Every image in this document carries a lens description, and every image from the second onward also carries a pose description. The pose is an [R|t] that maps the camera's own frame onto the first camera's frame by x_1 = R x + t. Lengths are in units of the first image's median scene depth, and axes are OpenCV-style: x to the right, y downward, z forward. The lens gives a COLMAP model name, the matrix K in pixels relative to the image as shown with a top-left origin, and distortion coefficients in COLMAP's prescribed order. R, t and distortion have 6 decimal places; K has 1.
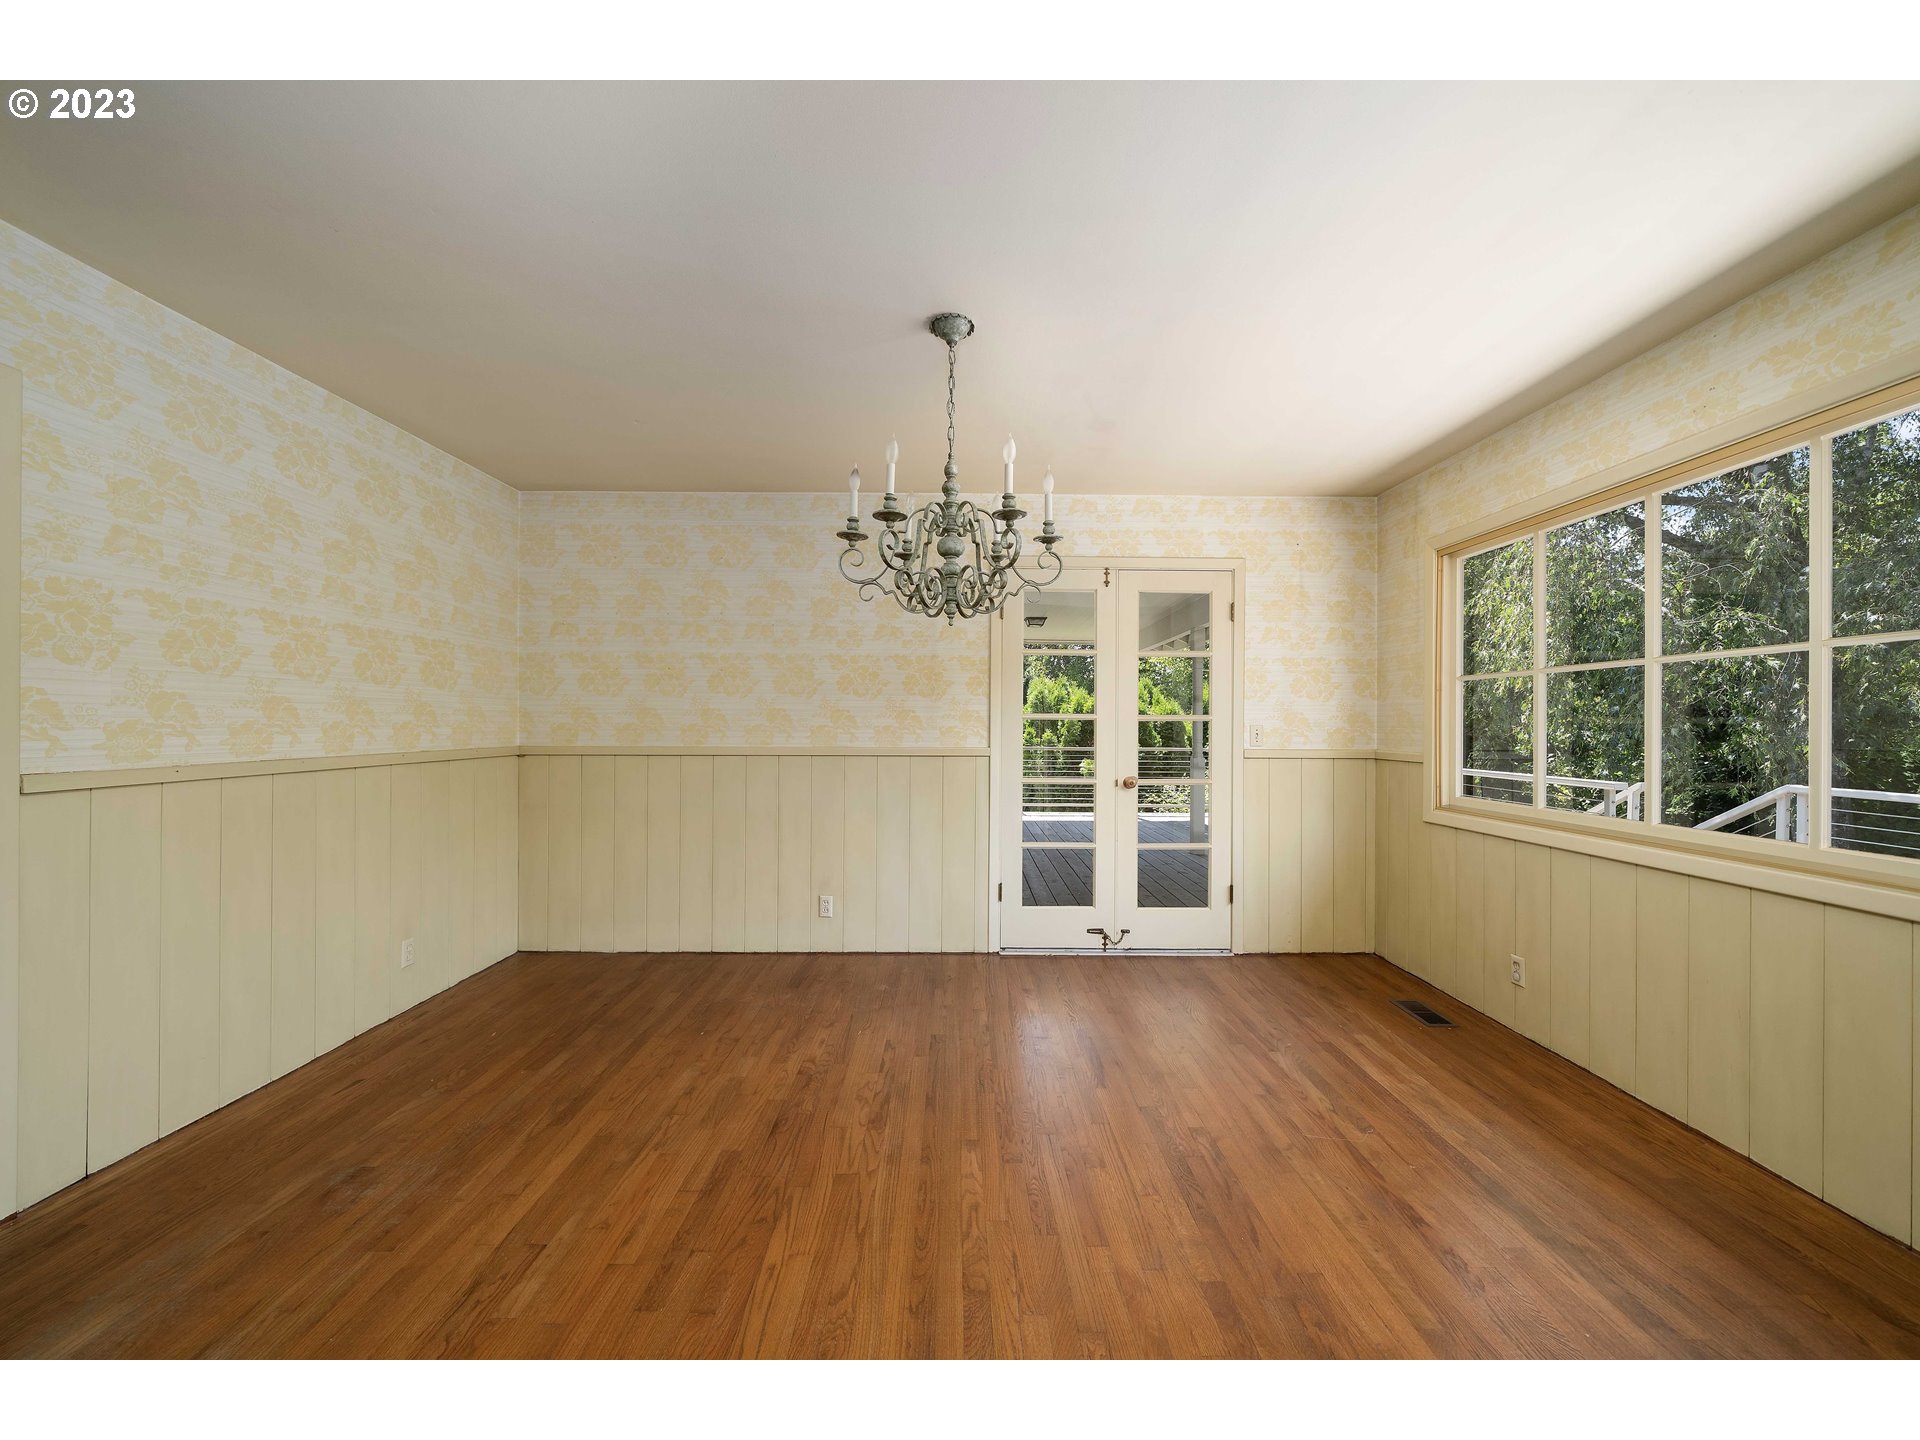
lens RADIAL K [[718.7, 0, 960.5], [0, 718.7, 708.5], [0, 0, 1]] dist [0.000145, -0.000054]
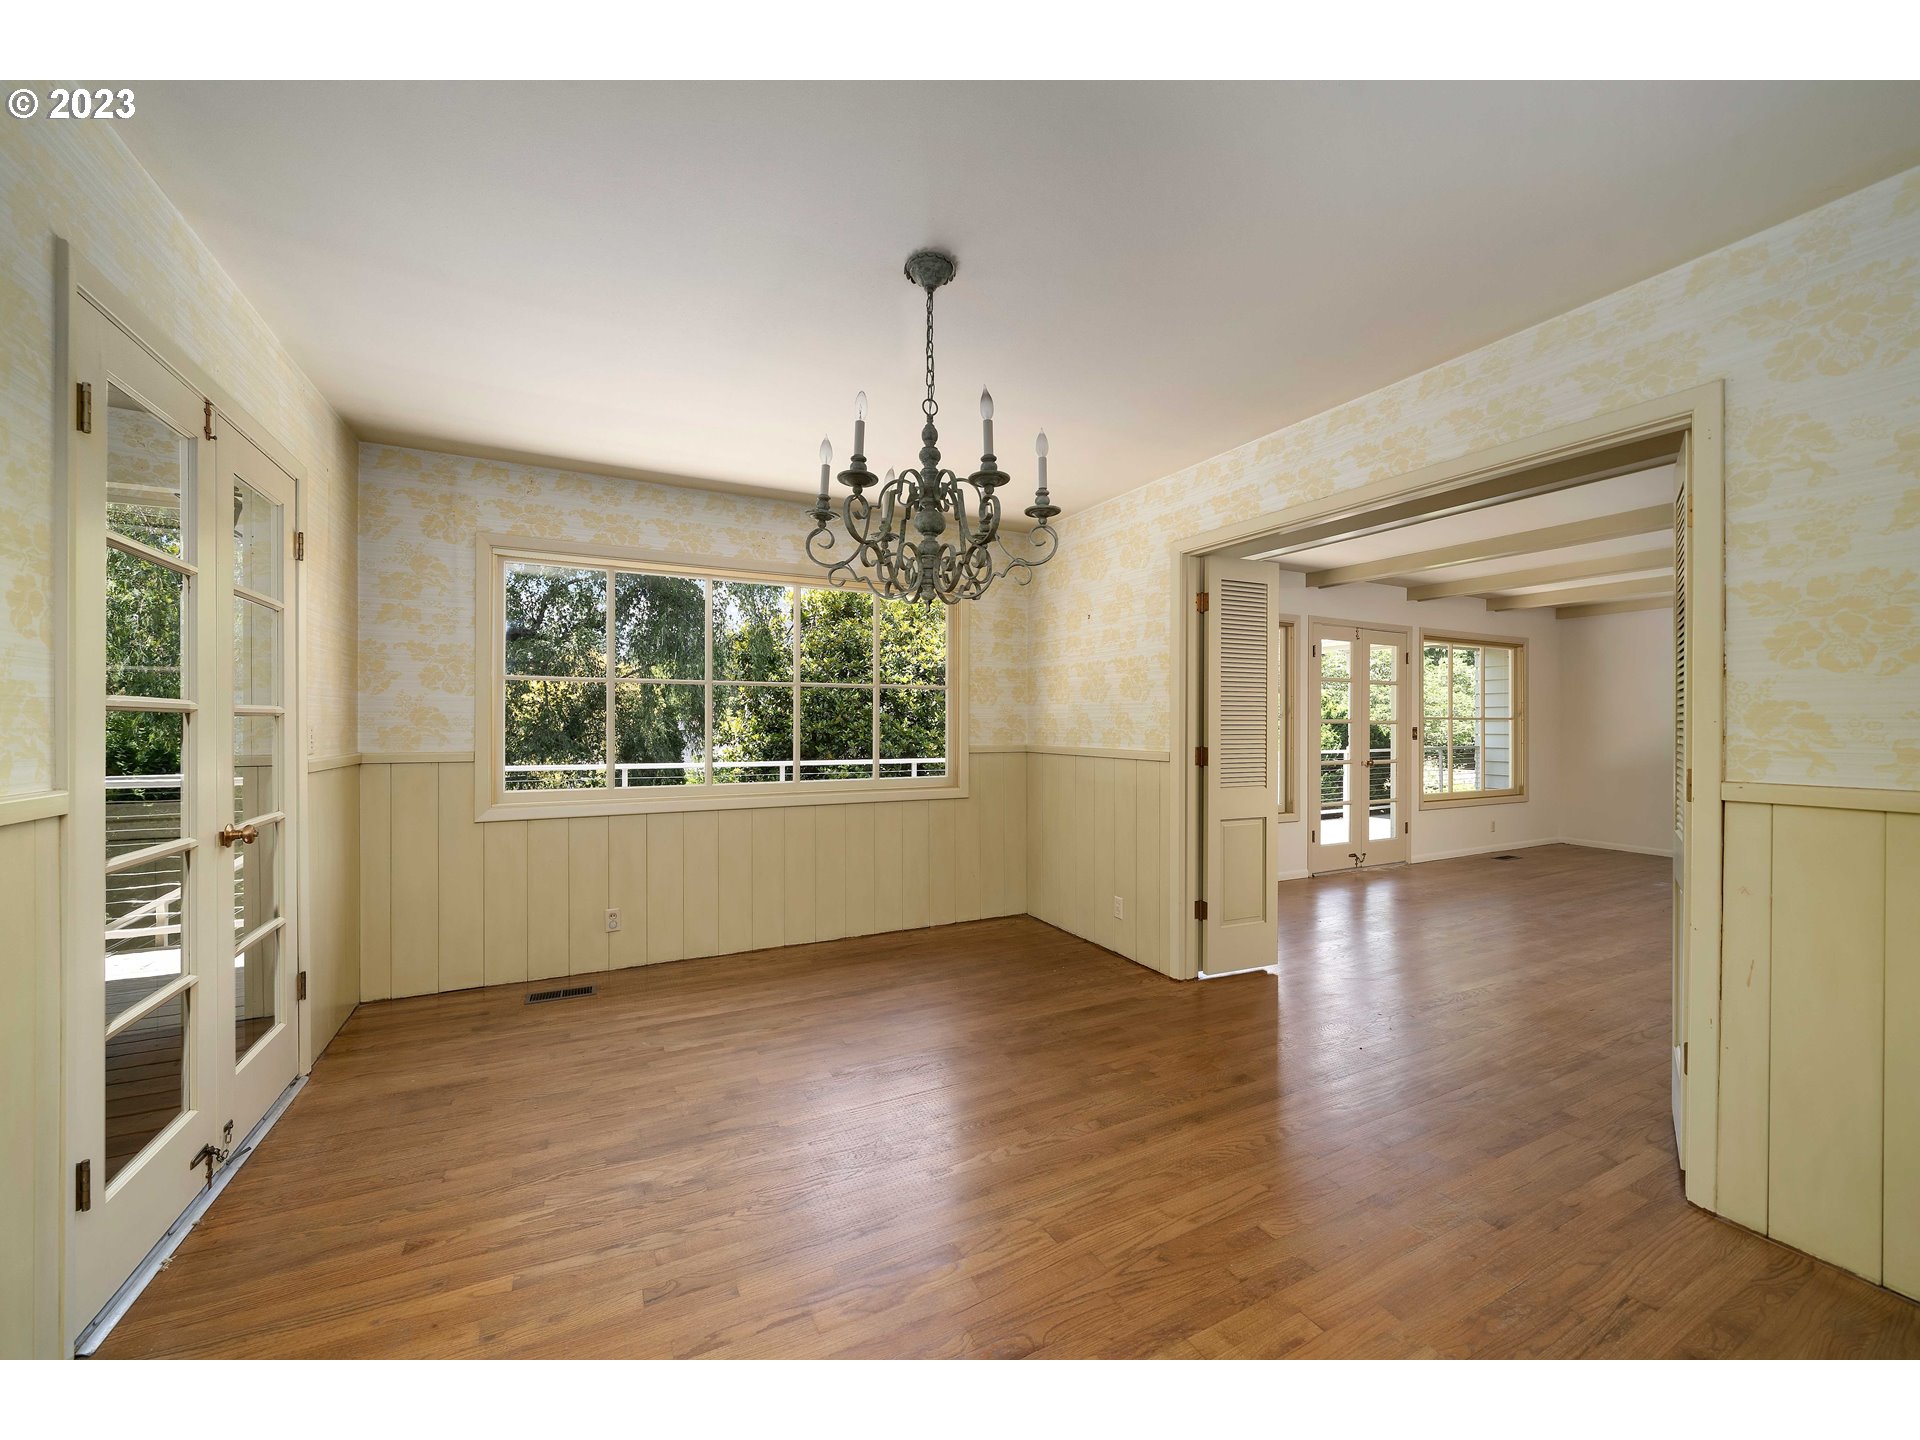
lens RADIAL K [[718.7, 0, 960.5], [0, 718.7, 708.5], [0, 0, 1]] dist [0.000145, -0.000054]
pose [[-0.435004, 0.016490, 0.900278, -0.710725], [-0.024336, 0.999252, -0.030062, 0.023753], [-0.900100, -0.034986, -0.434277, 1.168325]]
